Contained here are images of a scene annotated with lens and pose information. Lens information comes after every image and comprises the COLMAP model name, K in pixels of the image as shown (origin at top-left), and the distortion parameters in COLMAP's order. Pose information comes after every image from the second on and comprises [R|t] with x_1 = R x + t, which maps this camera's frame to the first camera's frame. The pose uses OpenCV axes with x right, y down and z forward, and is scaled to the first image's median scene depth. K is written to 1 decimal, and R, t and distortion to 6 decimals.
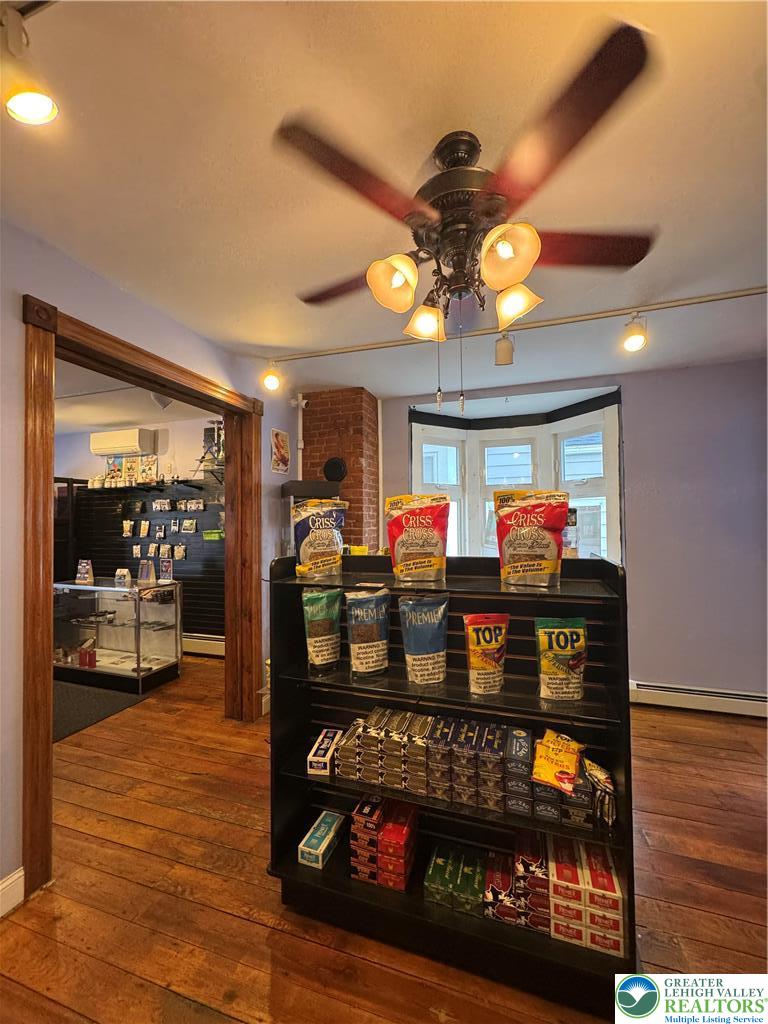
lens RADIAL K [[406.0, 0, 384.0], [0, 406.0, 512.0], [0, 0, 1]] dist [0.000478, -0.000175]
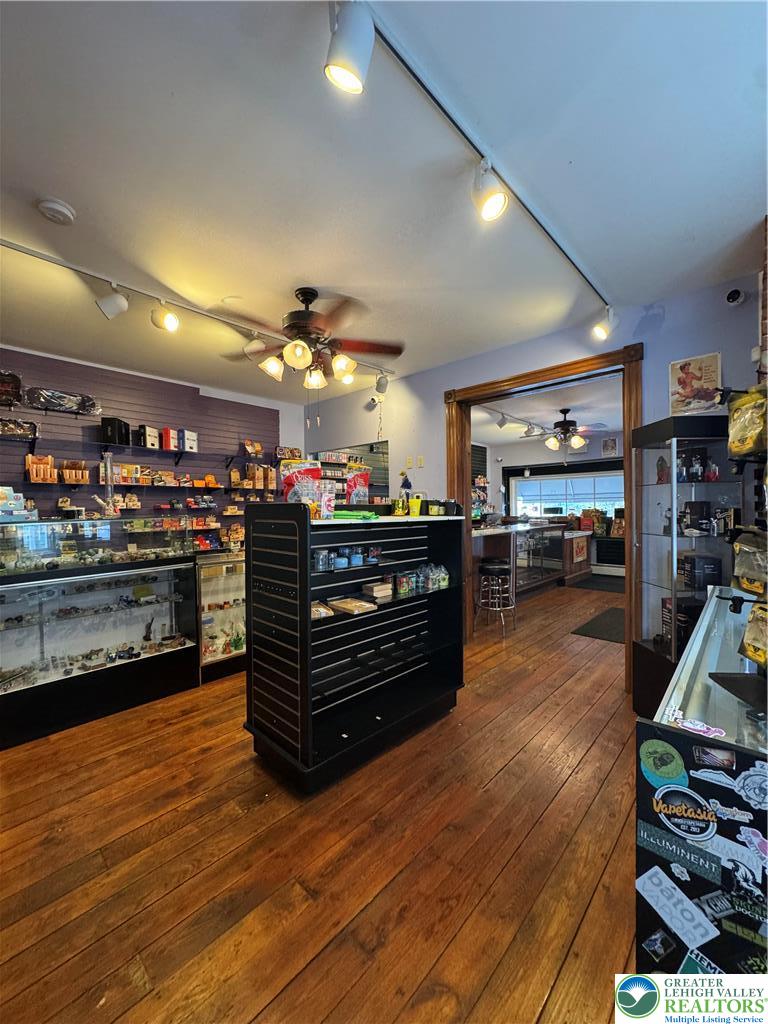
lens RADIAL K [[406.0, 0, 384.0], [0, 406.0, 512.0], [0, 0, 1]] dist [0.000478, -0.000175]
pose [[-0.426757, 0.020972, -0.904123, 0.688228], [0.028516, 0.999546, 0.009725, 0.063718], [0.903917, -0.021632, -0.427161, 0.811085]]
